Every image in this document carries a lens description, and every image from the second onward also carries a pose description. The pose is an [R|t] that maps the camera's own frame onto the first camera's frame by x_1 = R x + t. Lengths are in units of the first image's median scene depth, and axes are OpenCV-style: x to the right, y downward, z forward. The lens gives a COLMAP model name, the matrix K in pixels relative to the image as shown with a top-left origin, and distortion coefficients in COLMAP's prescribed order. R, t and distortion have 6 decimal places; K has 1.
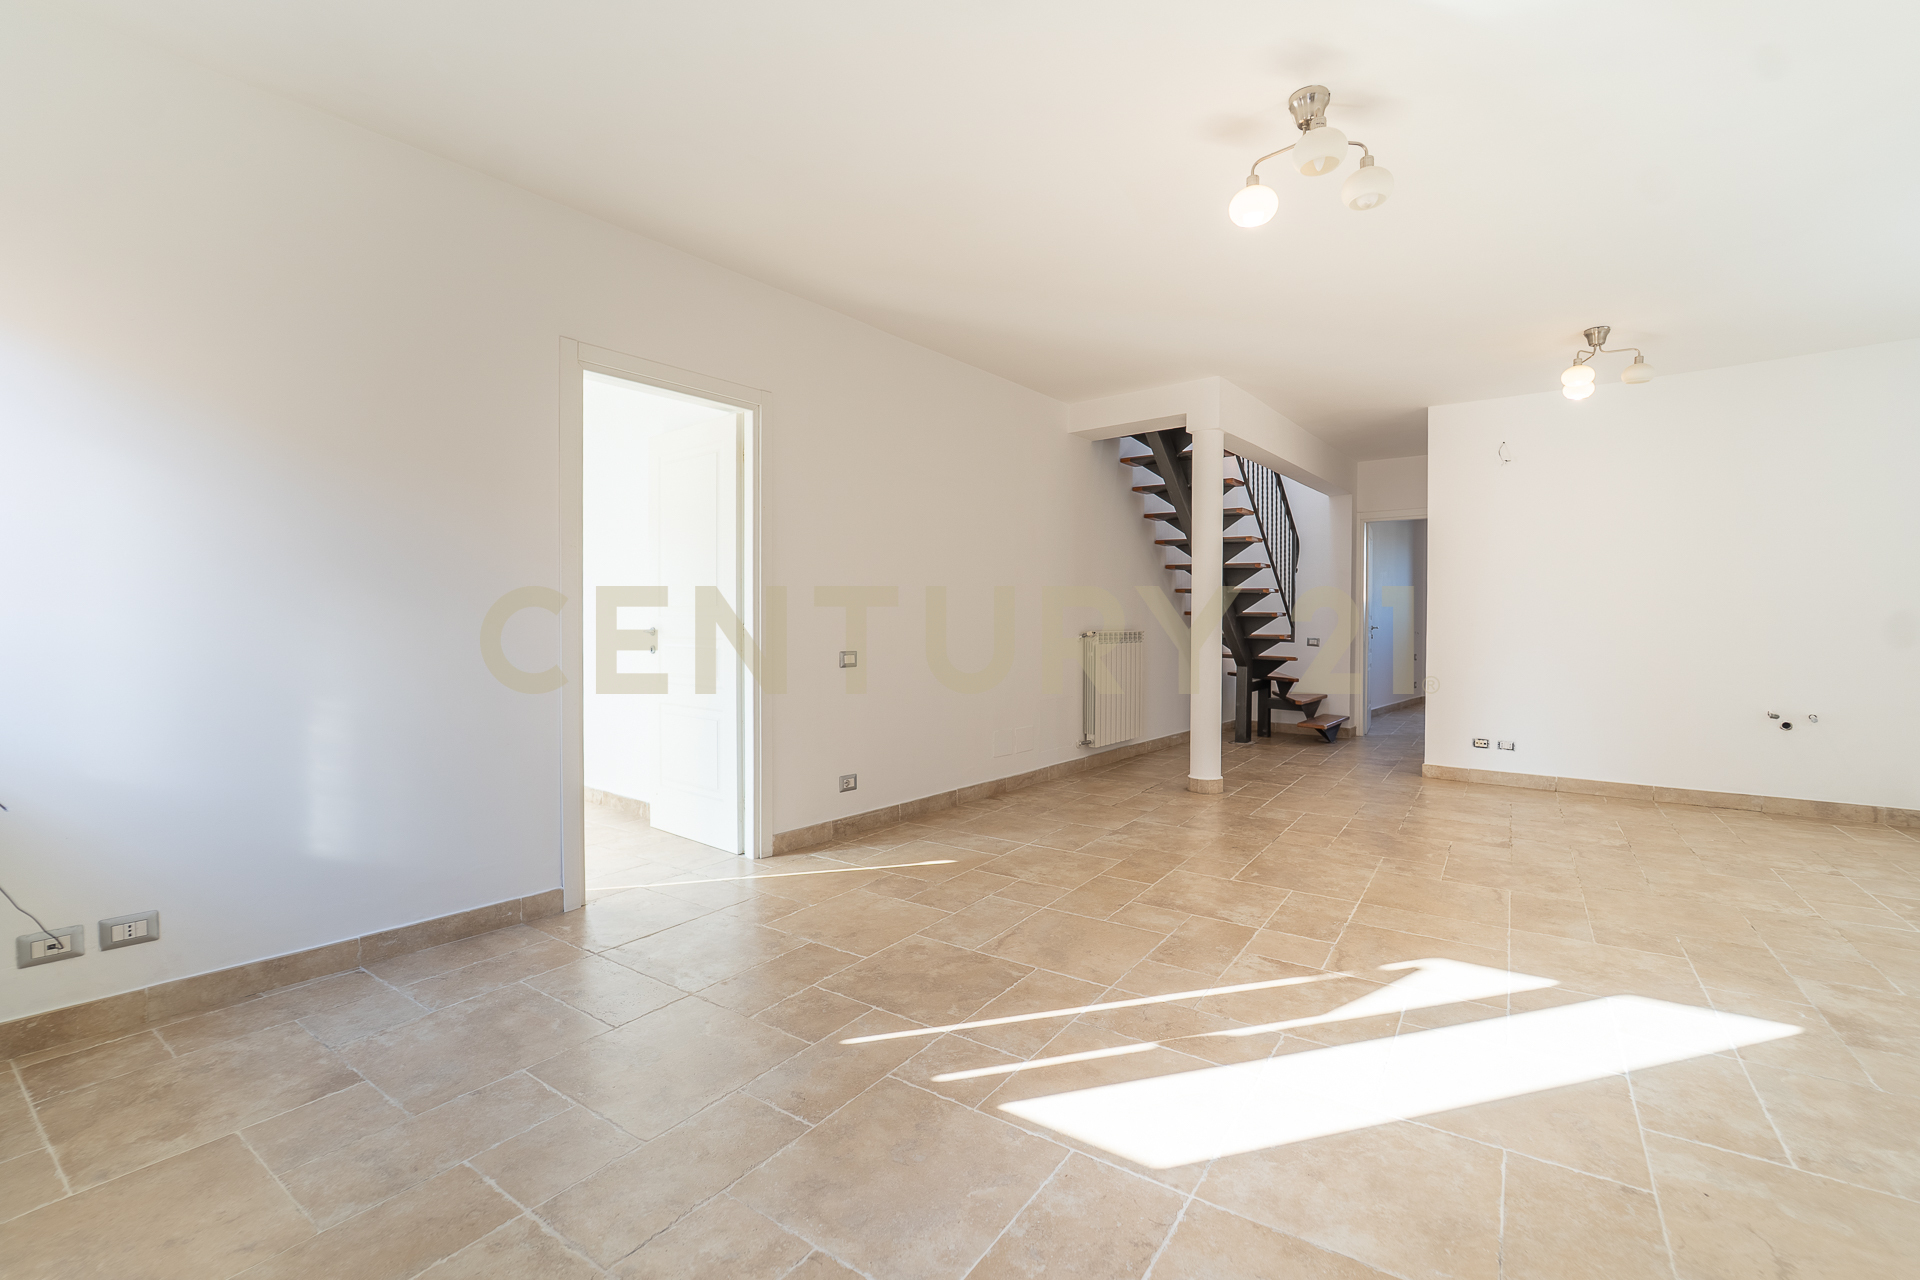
lens RADIAL K [[796.2, 0, 954.7], [0, 796.2, 633.5], [0, 0, 1]] dist [-0.022015, -0.000029]
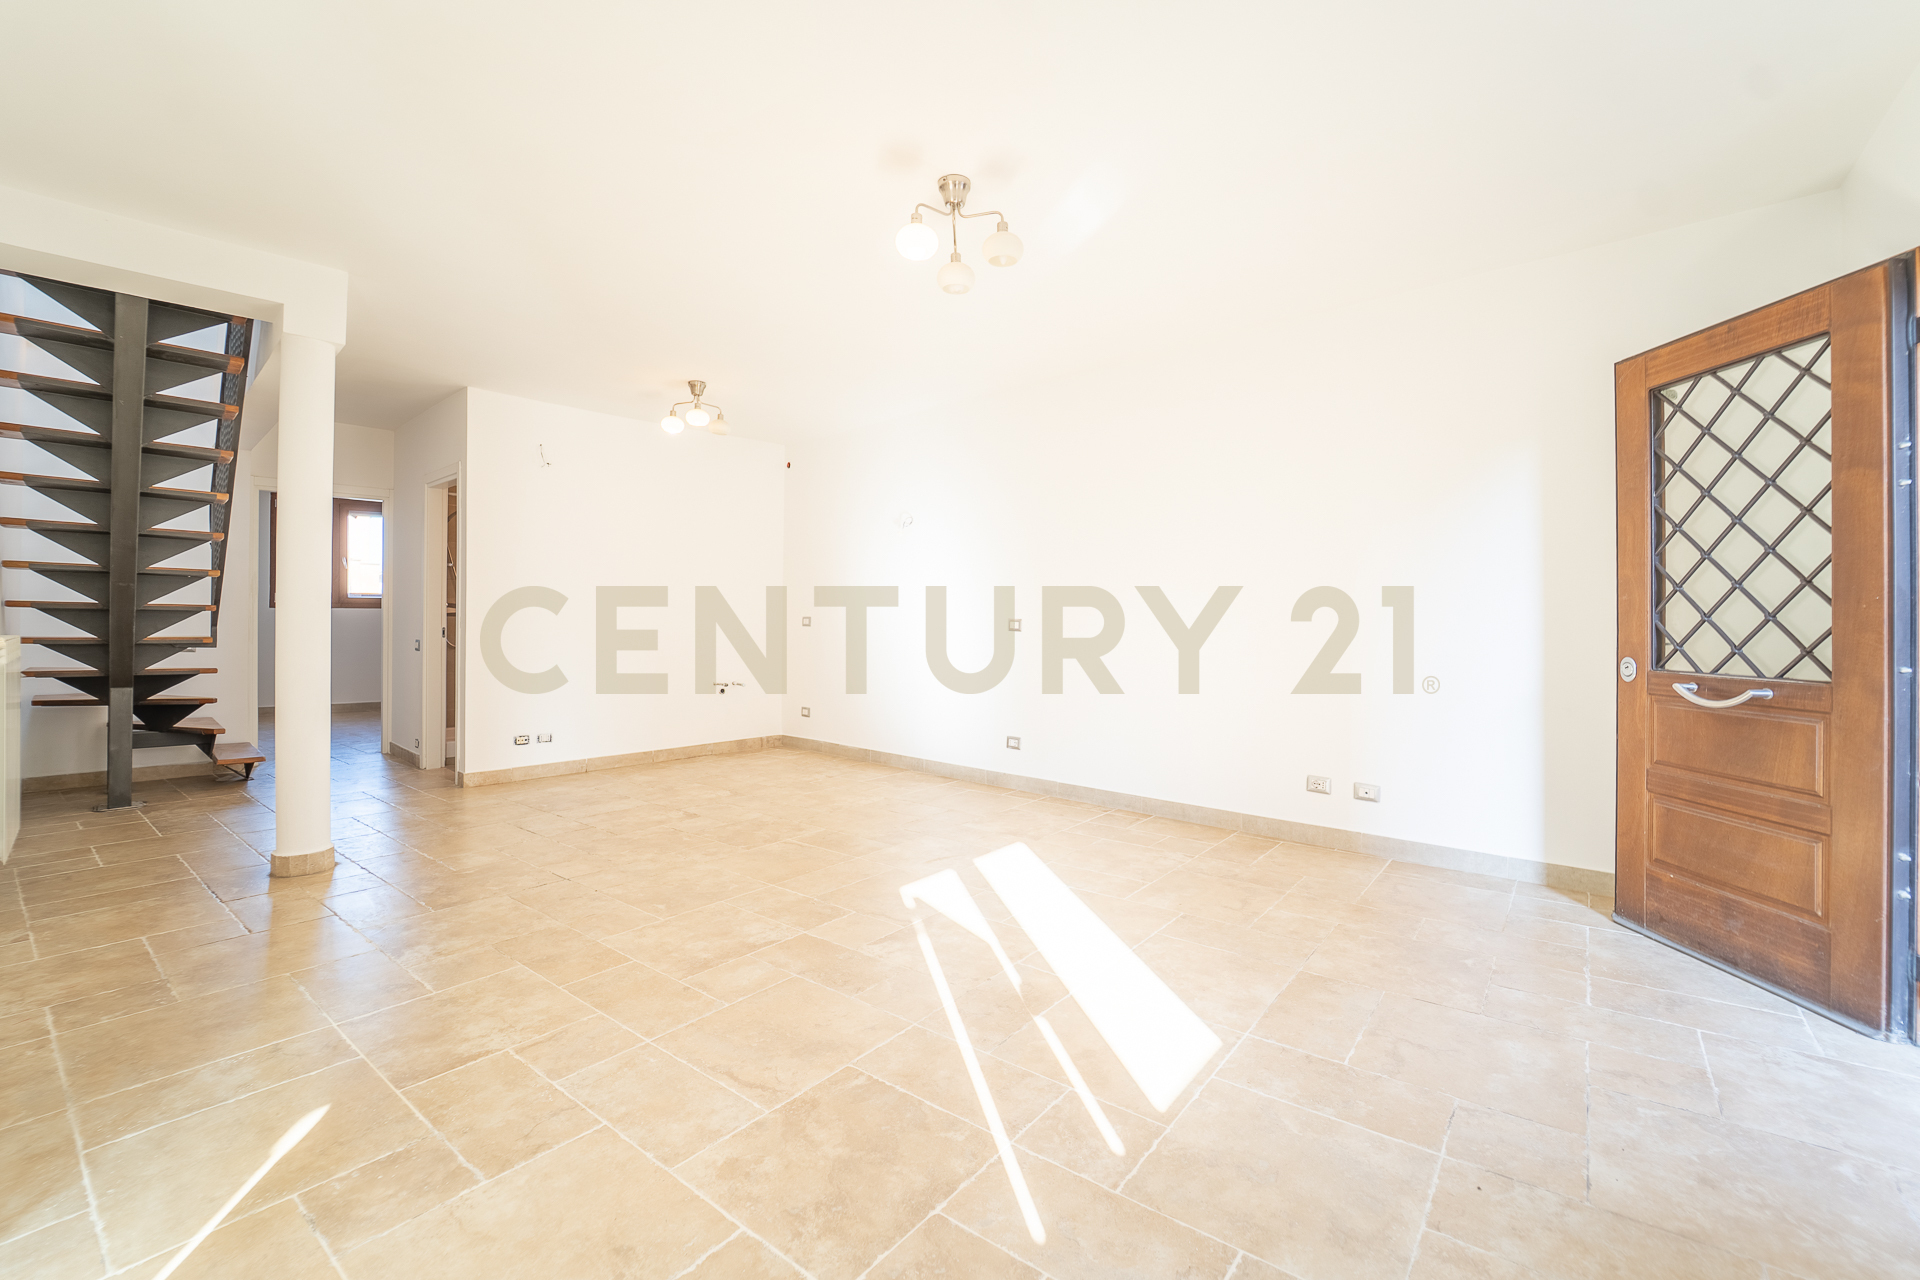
lens RADIAL K [[797.6, 0, 976.1], [0, 797.6, 612.9], [0, 0, 1]] dist [-0.021532, -0.000343]
pose [[0.058974, 0.005055, 0.998247, -0.631625], [0.012003, 0.999911, -0.005772, -0.019518], [-0.998187, 0.012322, 0.058908, 0.768065]]
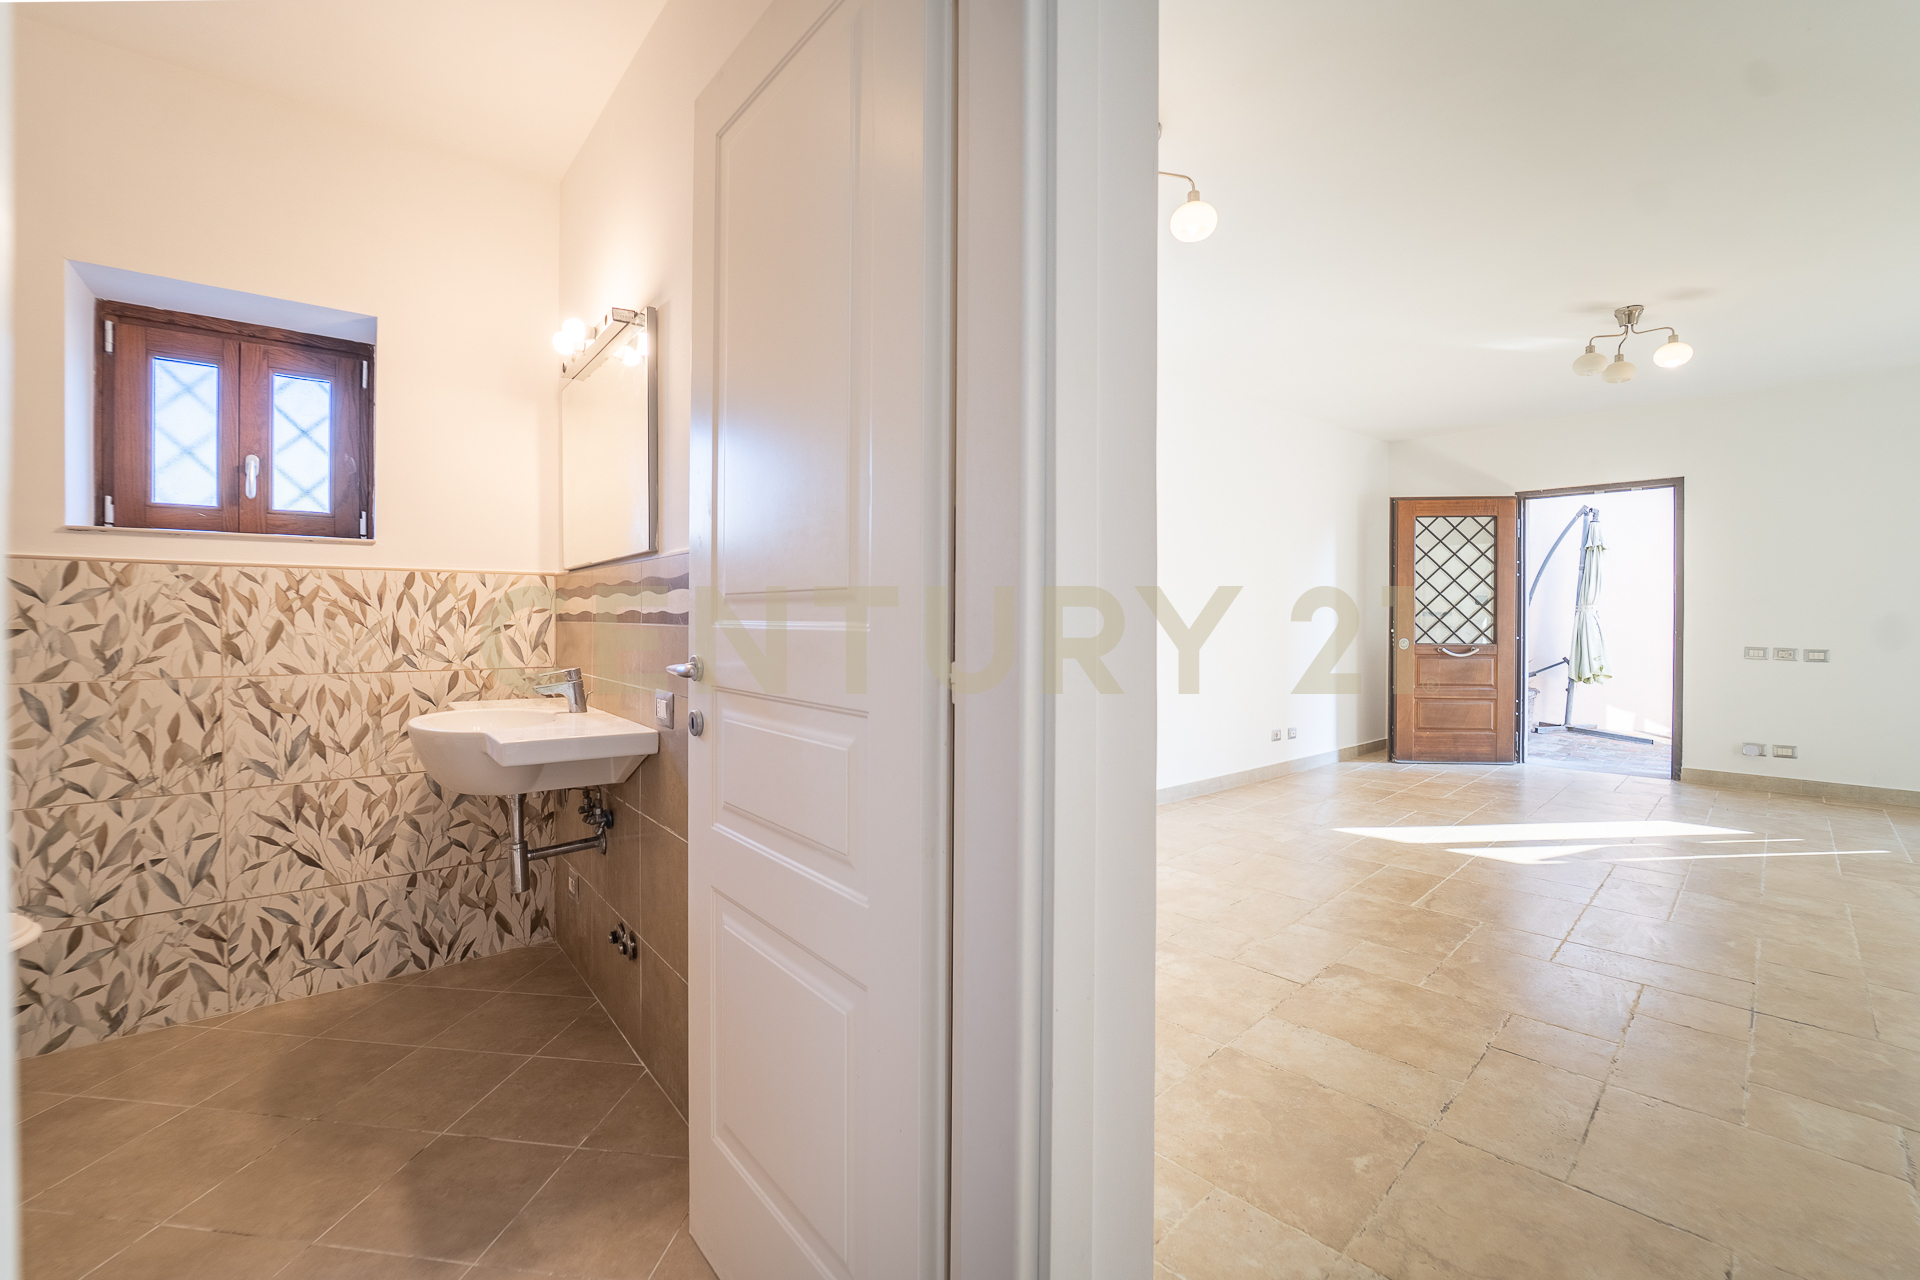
lens RADIAL K [[796.2, 0, 954.7], [0, 796.2, 633.5], [0, 0, 1]] dist [-0.022015, -0.000029]
pose [[-0.974631, -0.007839, 0.223683, 1.191146], [-0.001294, 0.999567, 0.029394, -0.035162], [-0.223816, 0.028359, -0.974219, 2.438629]]
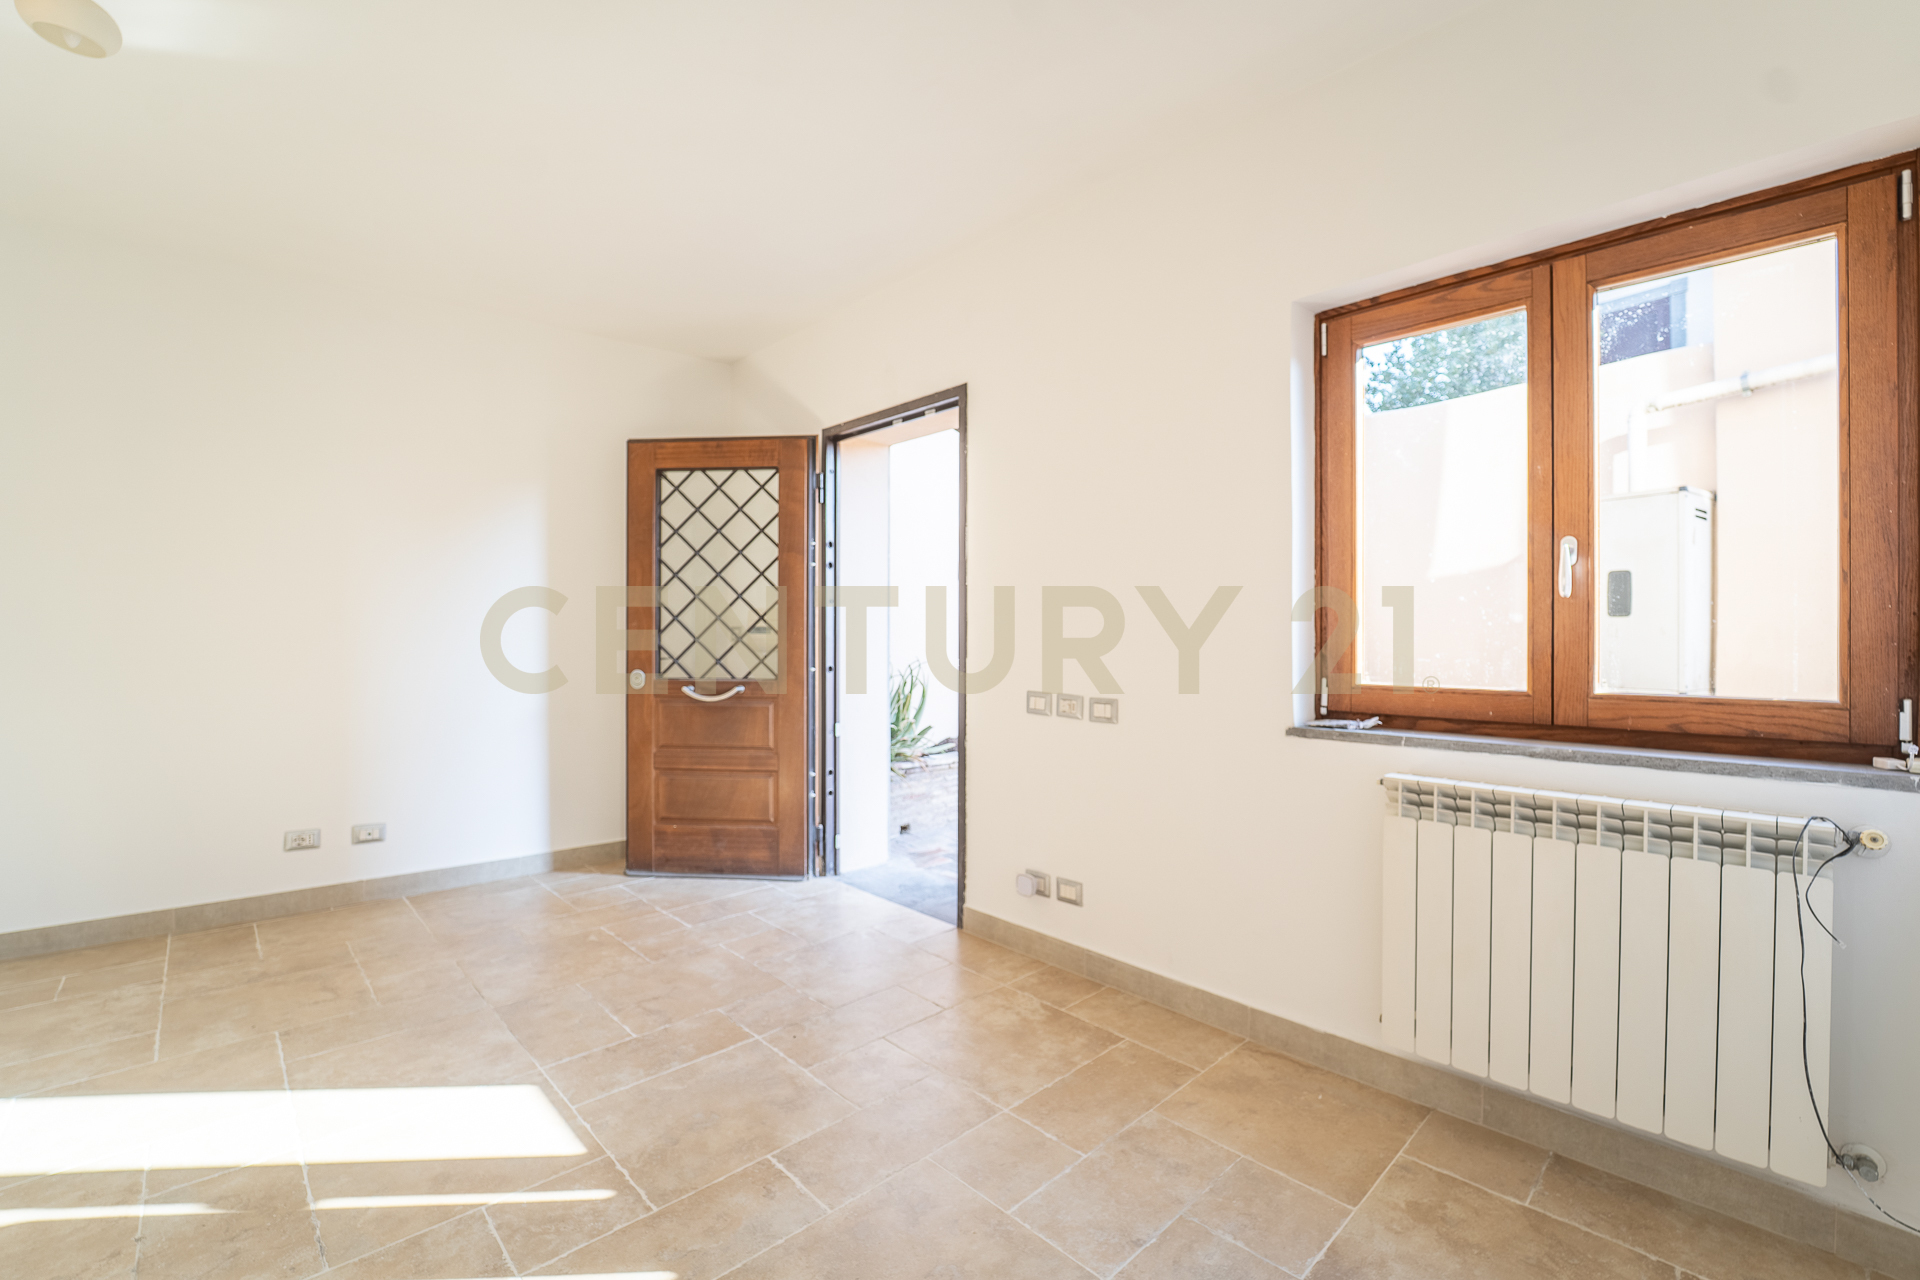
lens RADIAL K [[823.7, 0, 992.4], [0, 823.7, 634.7], [0, 0, 1]] dist [-0.023221, 0.000038]
pose [[-0.981146, -0.003244, 0.193243, -0.417426], [-0.000332, 0.999886, 0.015100, -0.039209], [-0.193270, 0.014751, -0.981035, 1.237533]]
